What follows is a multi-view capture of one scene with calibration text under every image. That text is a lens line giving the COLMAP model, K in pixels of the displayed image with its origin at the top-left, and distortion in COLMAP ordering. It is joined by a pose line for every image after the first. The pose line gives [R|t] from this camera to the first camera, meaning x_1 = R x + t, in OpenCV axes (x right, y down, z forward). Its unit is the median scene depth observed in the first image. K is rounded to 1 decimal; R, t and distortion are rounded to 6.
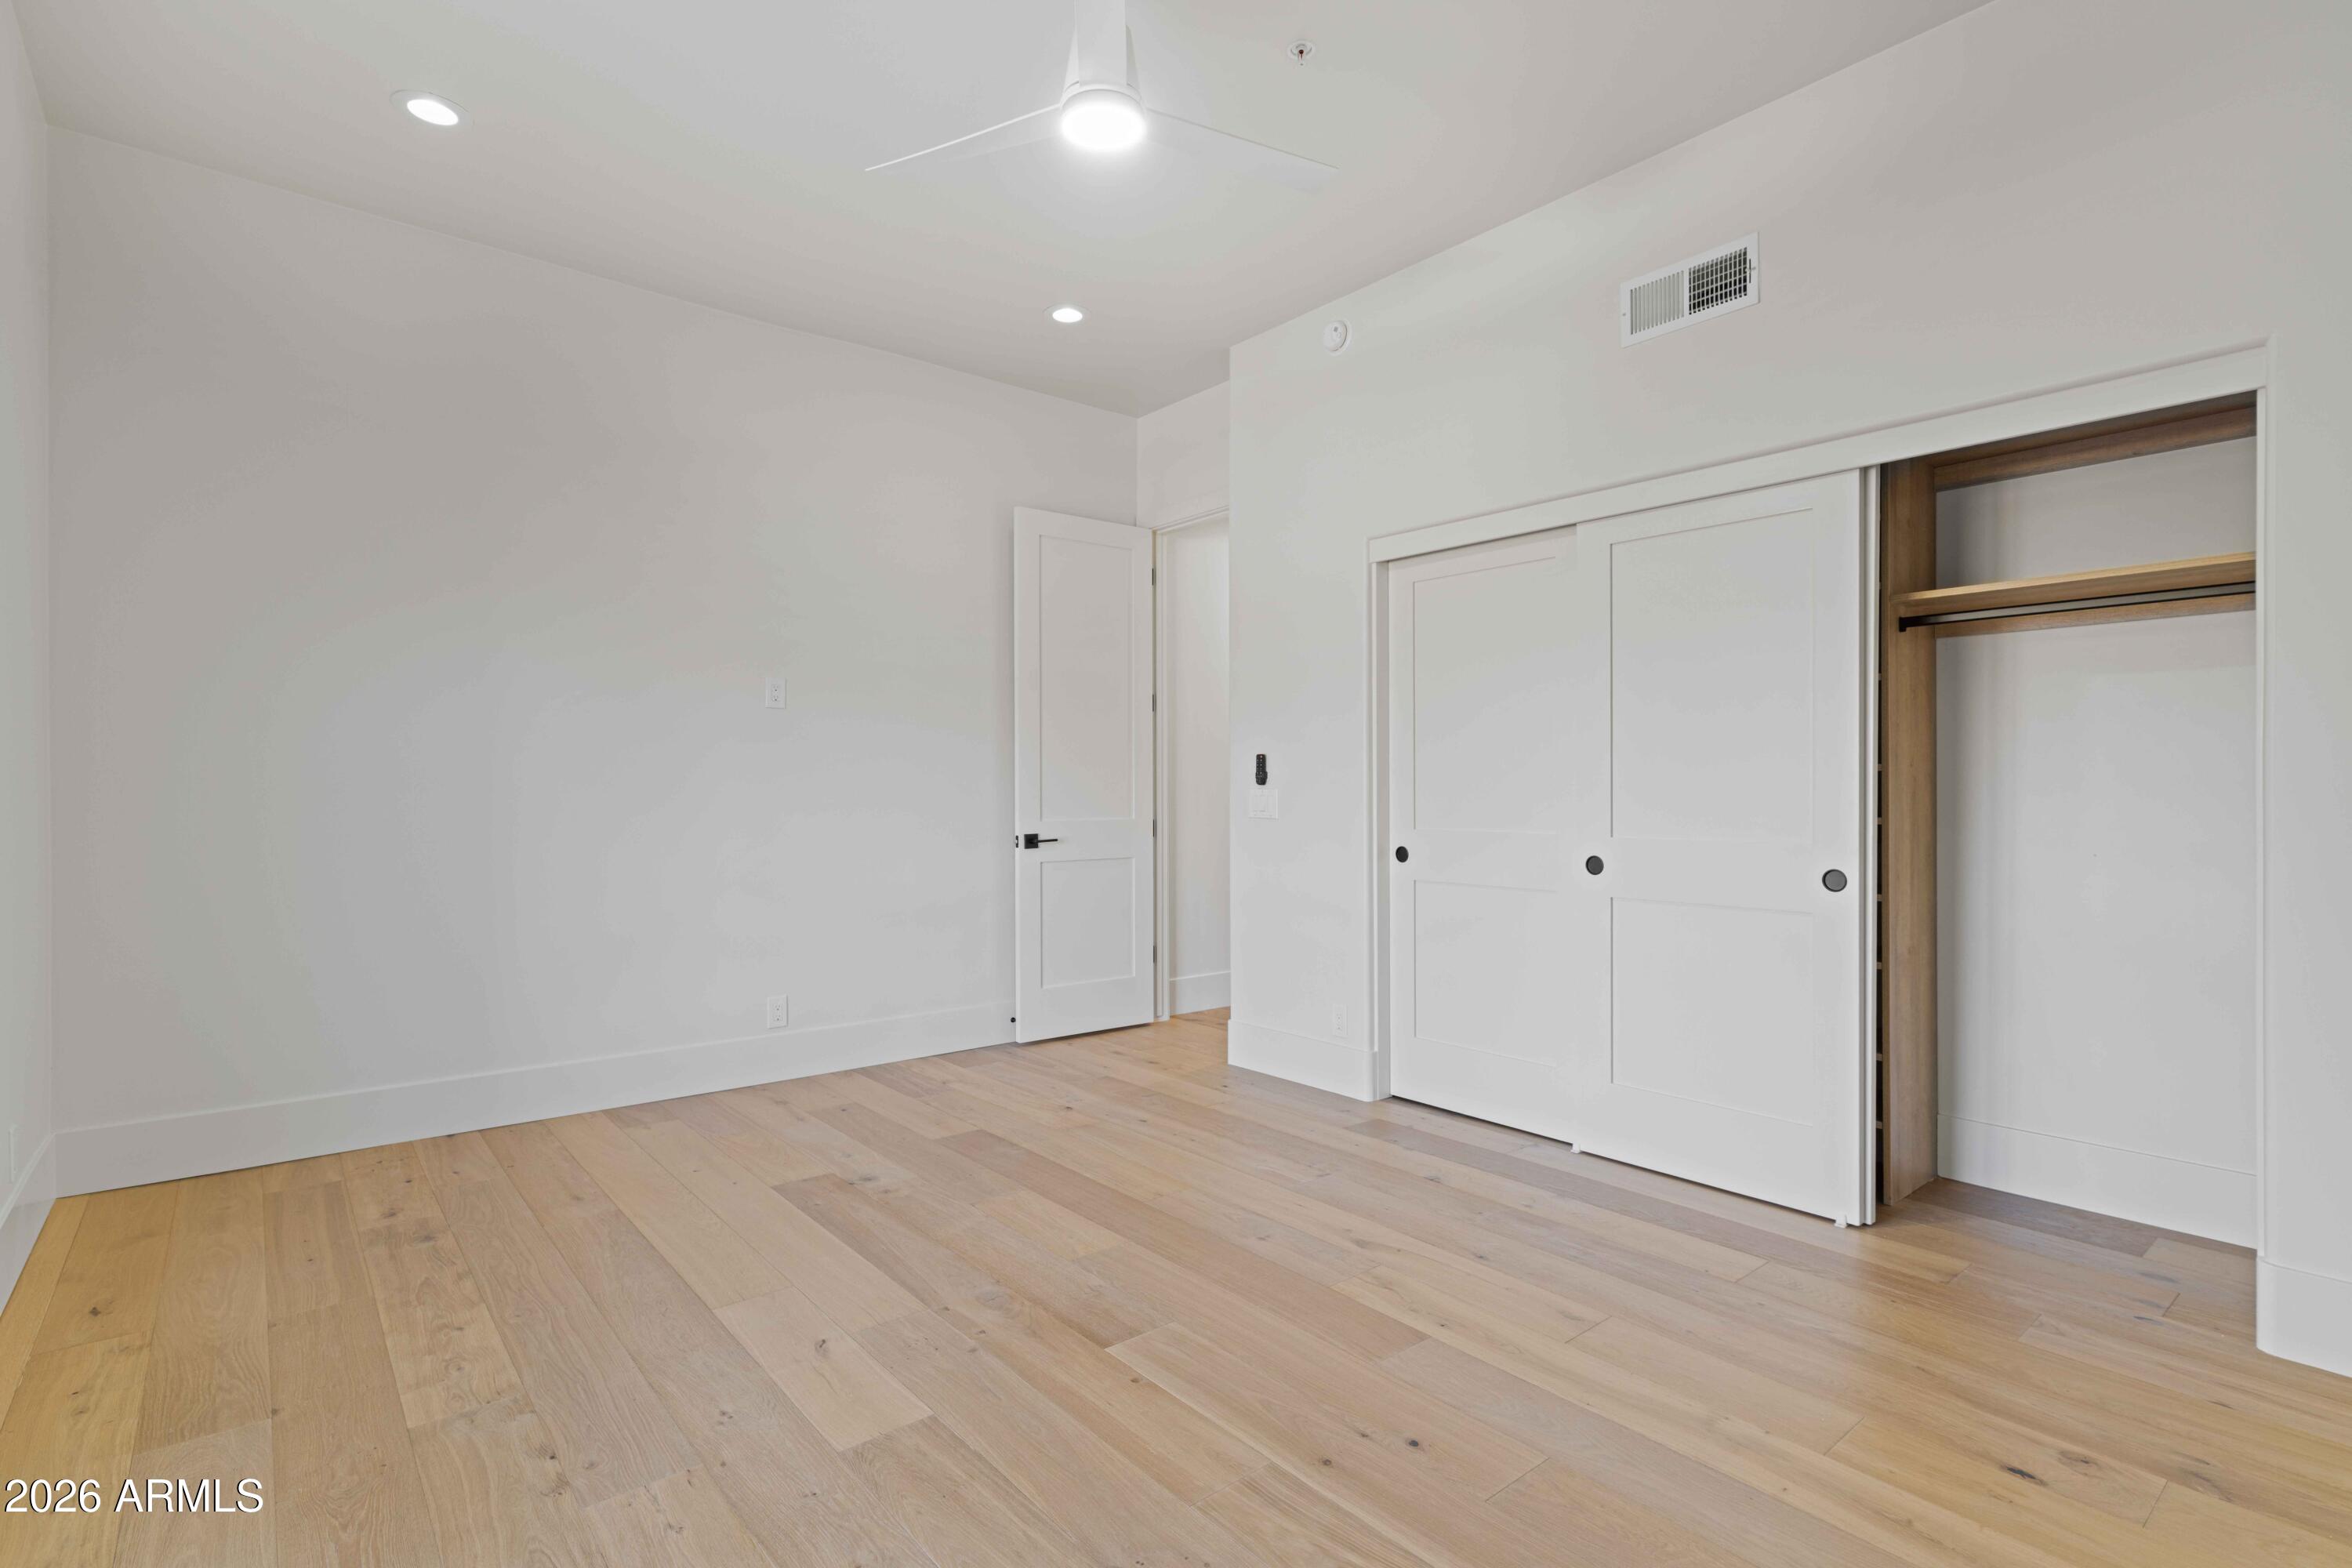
lens RADIAL K [[1111.2, 0, 1187.9], [0, 1111.2, 779.9], [0, 0, 1]] dist [-0.001876, -0.000115]
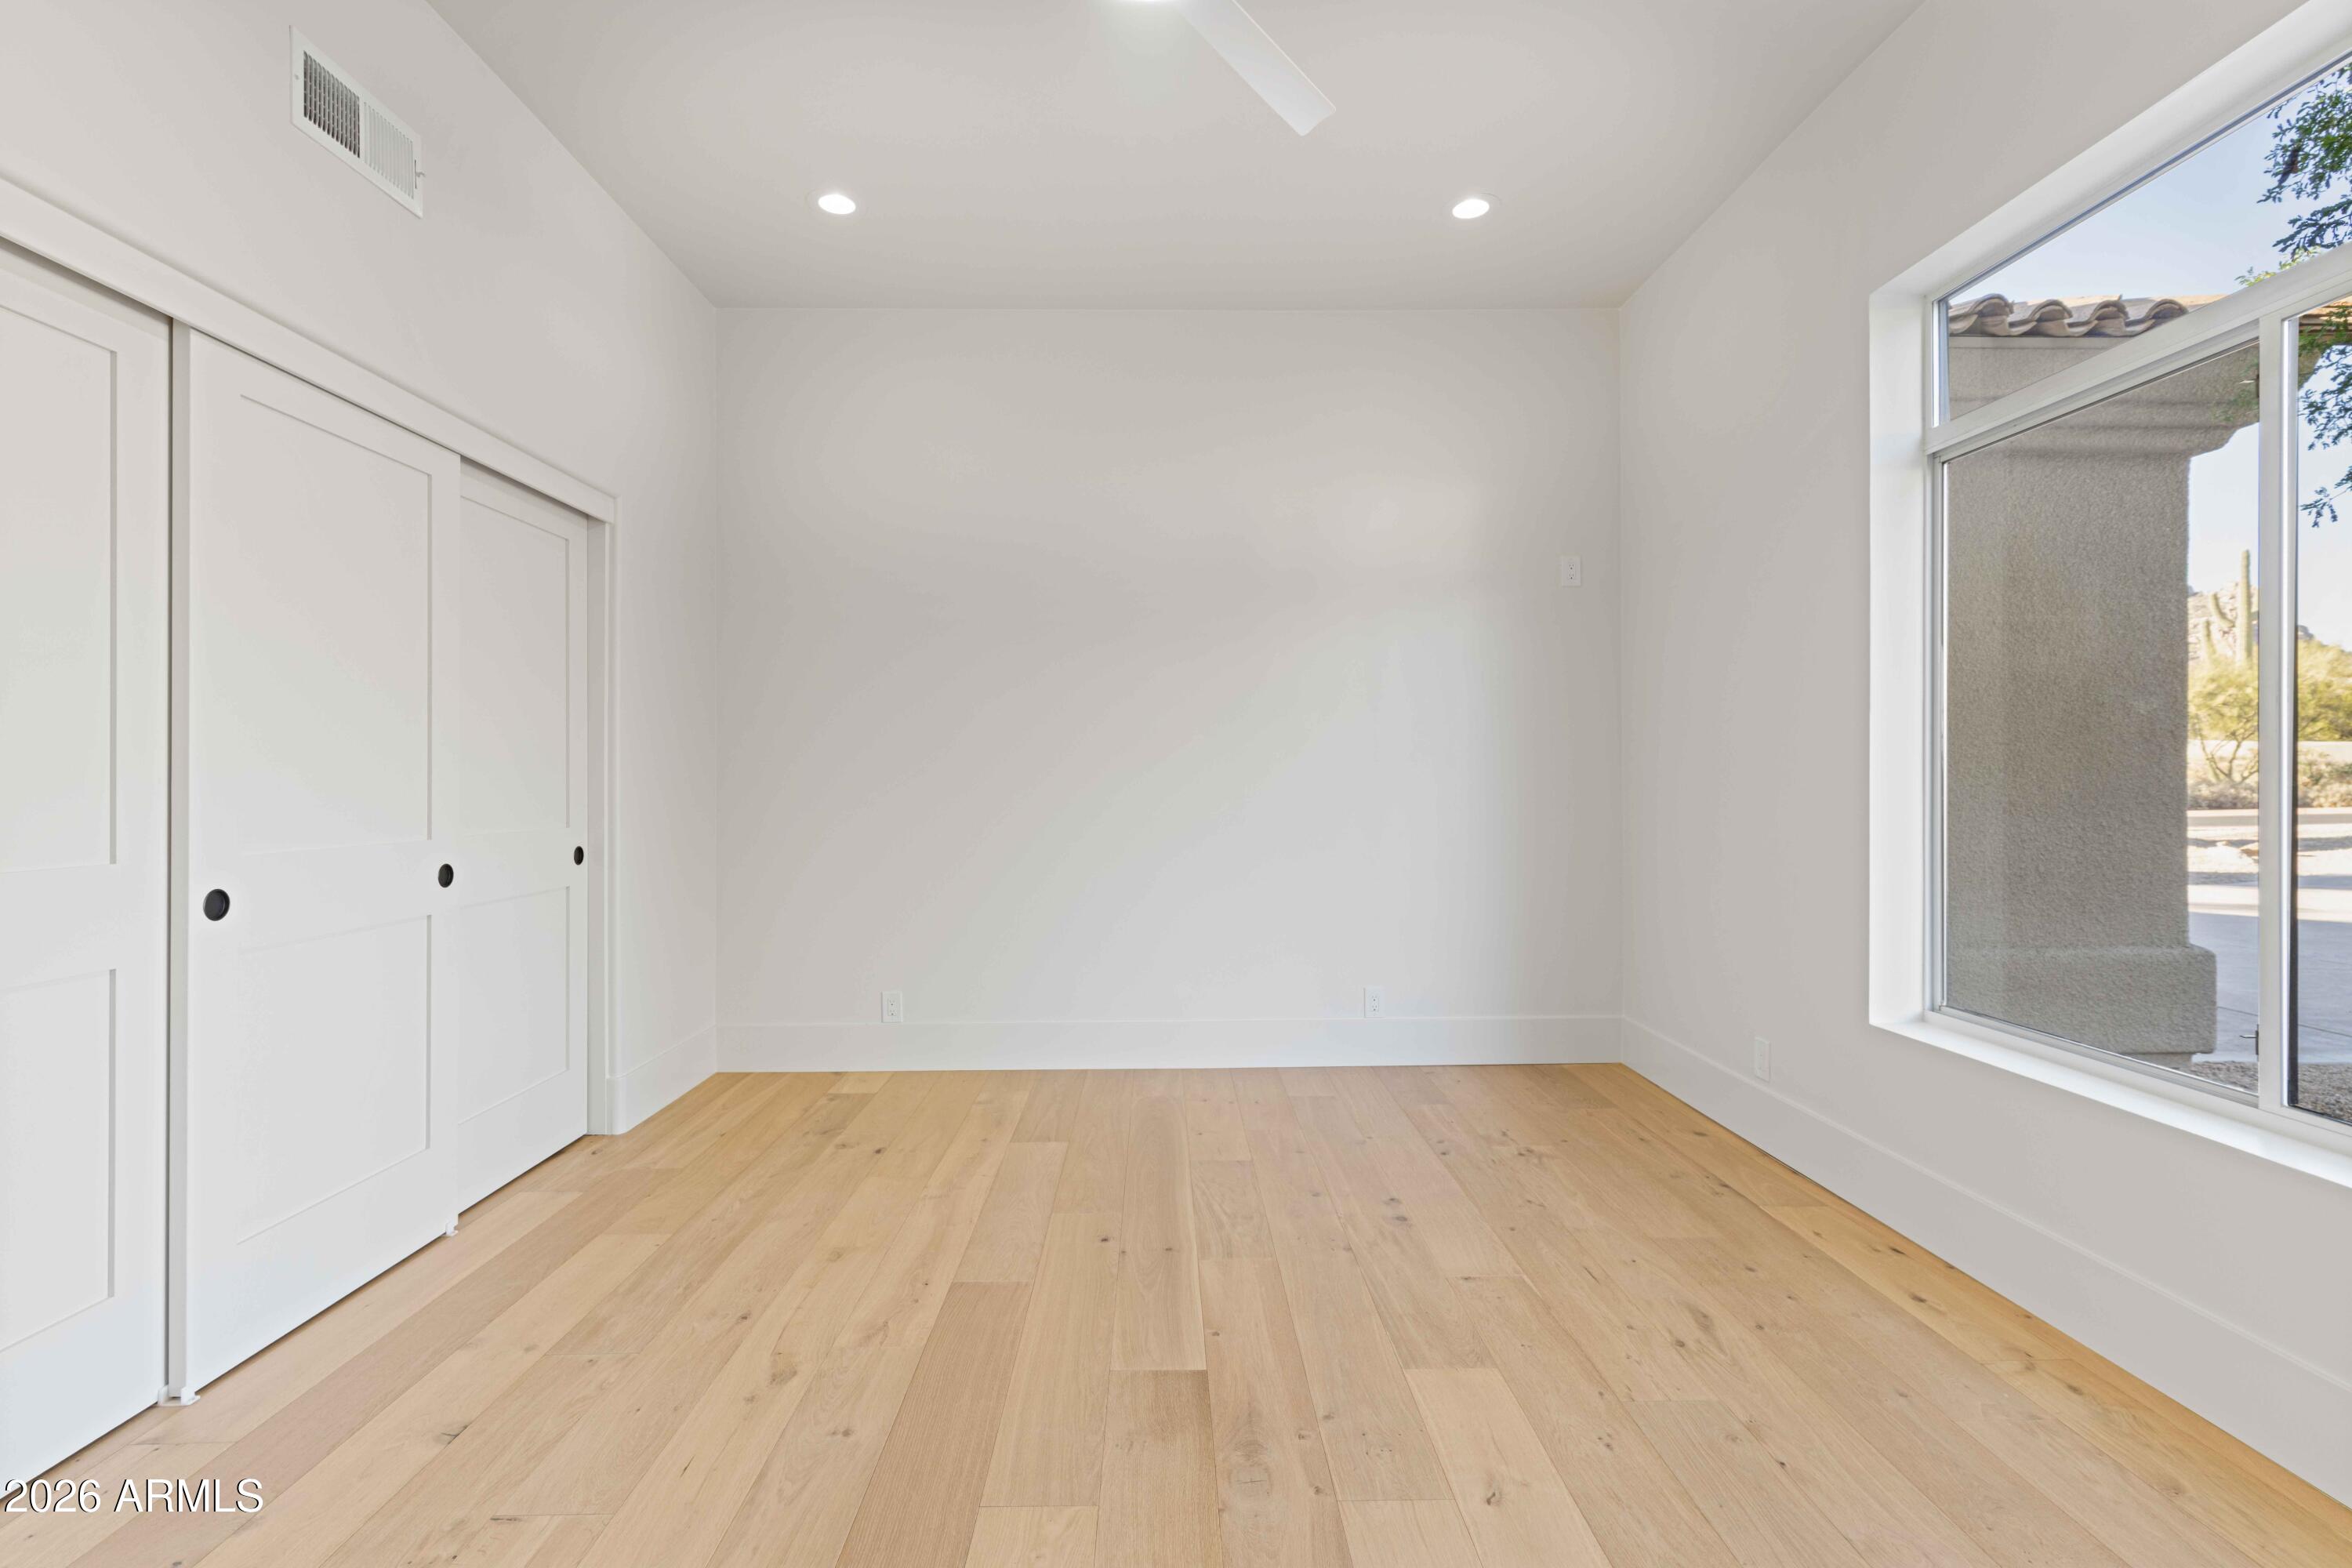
lens RADIAL K [[1111.2, 0, 1187.4], [0, 1111.2, 786.2], [0, 0, 1]] dist [-0.001876, -0.000115]
pose [[-0.777818, -0.001993, 0.628487, -0.667924], [-0.000077, 0.999995, 0.003076, 0.018743], [-0.628490, 0.002344, -0.777814, 1.784390]]
